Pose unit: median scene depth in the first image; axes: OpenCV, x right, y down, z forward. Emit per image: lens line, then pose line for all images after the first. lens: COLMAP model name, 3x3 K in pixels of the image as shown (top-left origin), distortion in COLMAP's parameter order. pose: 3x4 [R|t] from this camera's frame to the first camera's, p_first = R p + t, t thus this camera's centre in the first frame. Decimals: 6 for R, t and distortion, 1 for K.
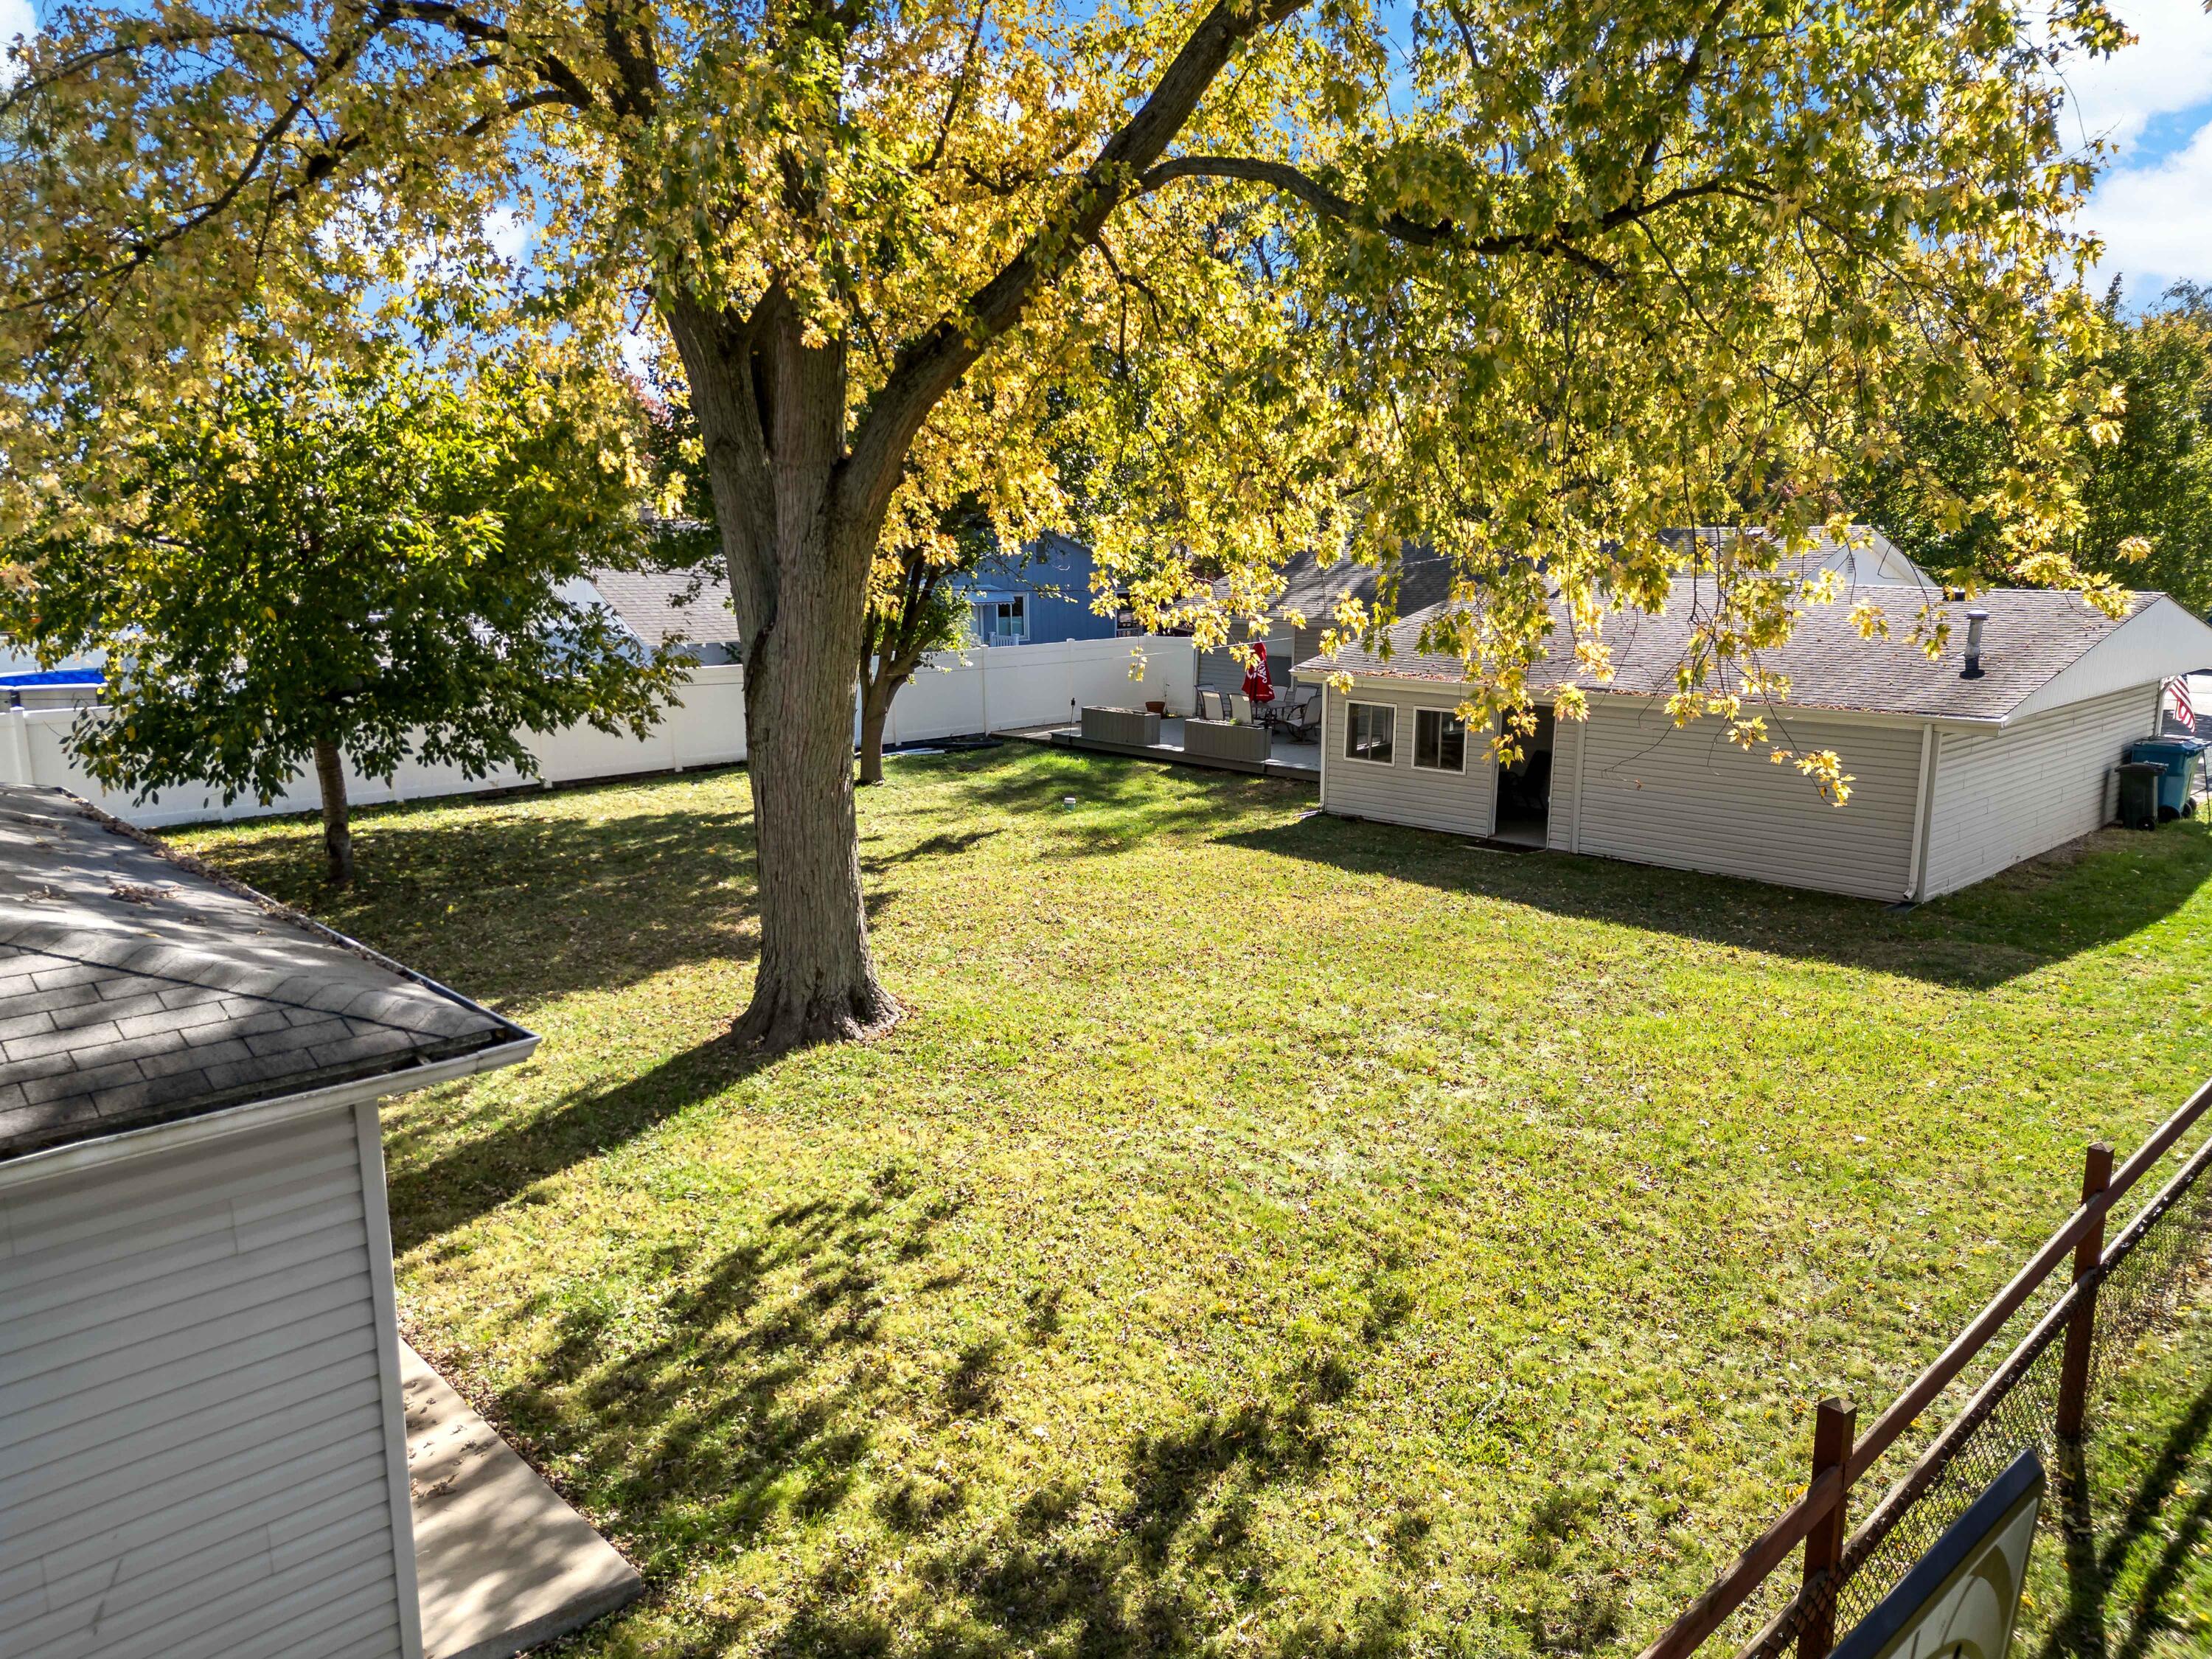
lens RADIAL K [[1560.4, 0, 1114.4], [0, 1560.4, 817.2], [0, 0, 1]] dist [0.085036, -0.081303]
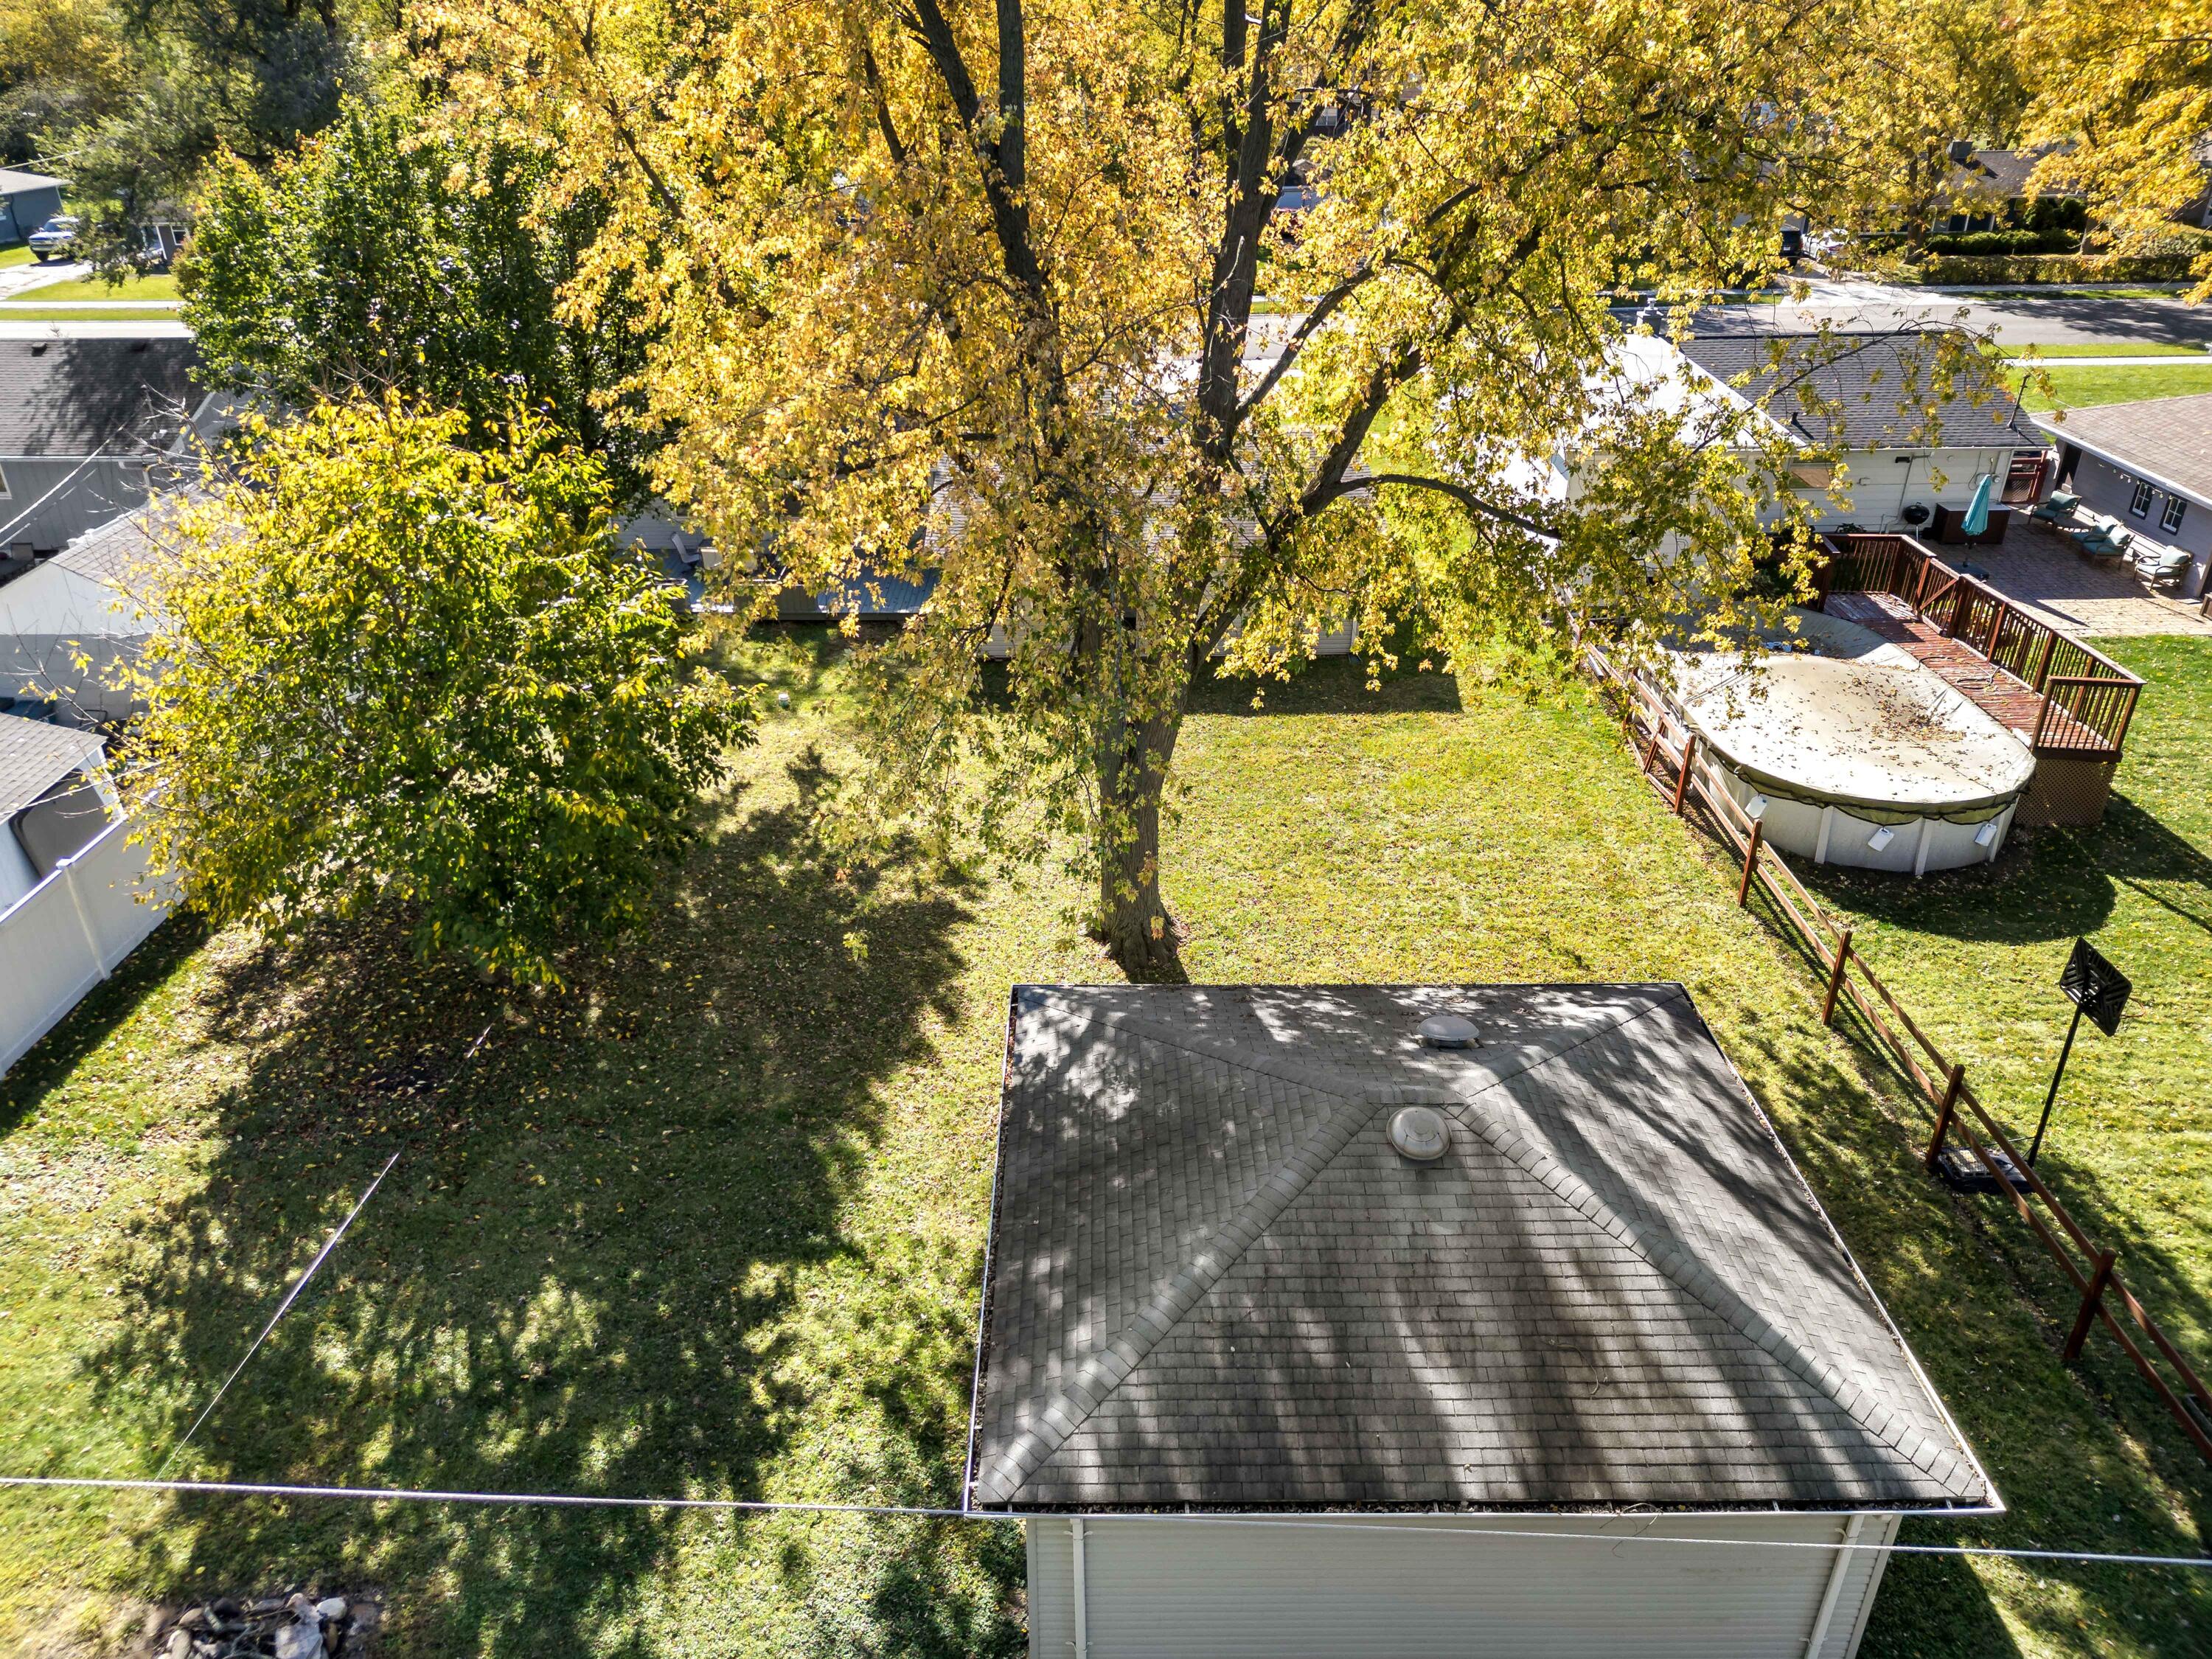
lens RADIAL K [[1560.4, 0, 1114.4], [0, 1560.4, 817.2], [0, 0, 1]] dist [0.085036, -0.081303]
pose [[0.689161, -0.340884, 0.639417, -0.807390], [0.137823, 0.927989, 0.346181, -0.378502], [-0.711380, -0.150448, 0.686516, -0.093249]]
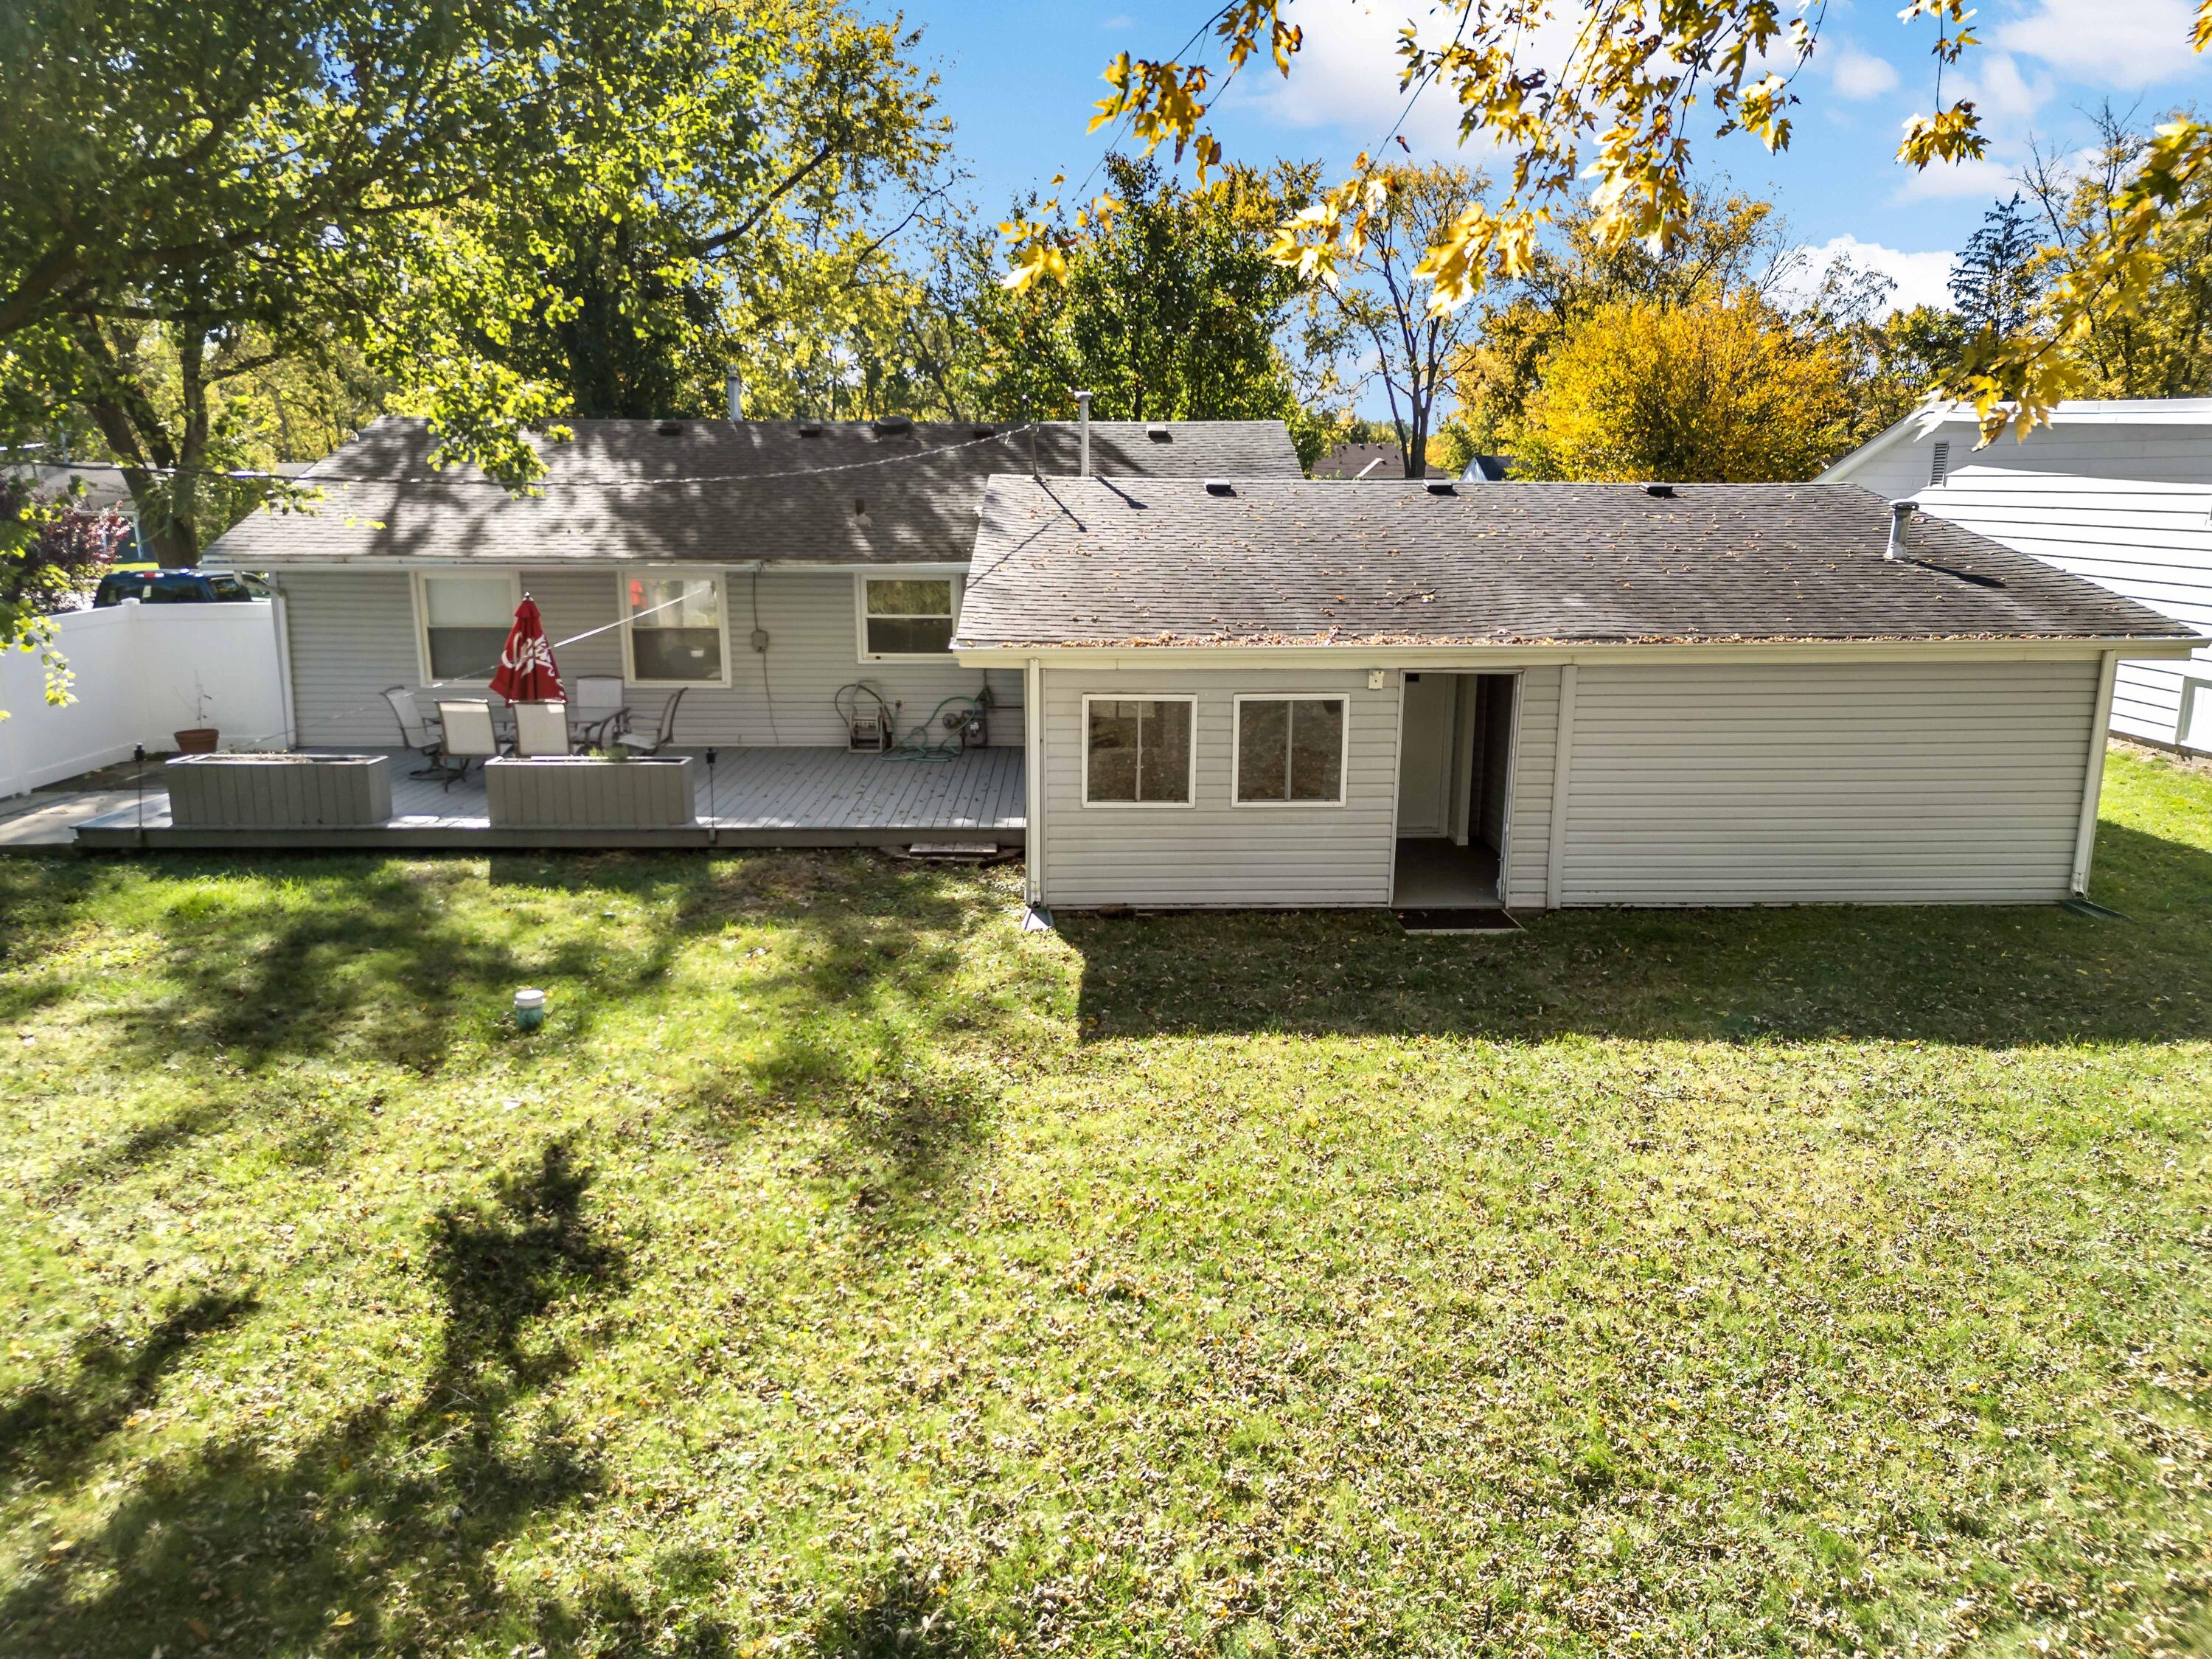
lens RADIAL K [[1560.4, 0, 1114.4], [0, 1560.4, 817.2], [0, 0, 1]] dist [0.085036, -0.081303]
pose [[0.665714, -0.158891, 0.729094, -0.261798], [0.132446, 0.986713, 0.094101, -0.090530], [-0.734359, 0.033921, 0.677913, 0.695863]]
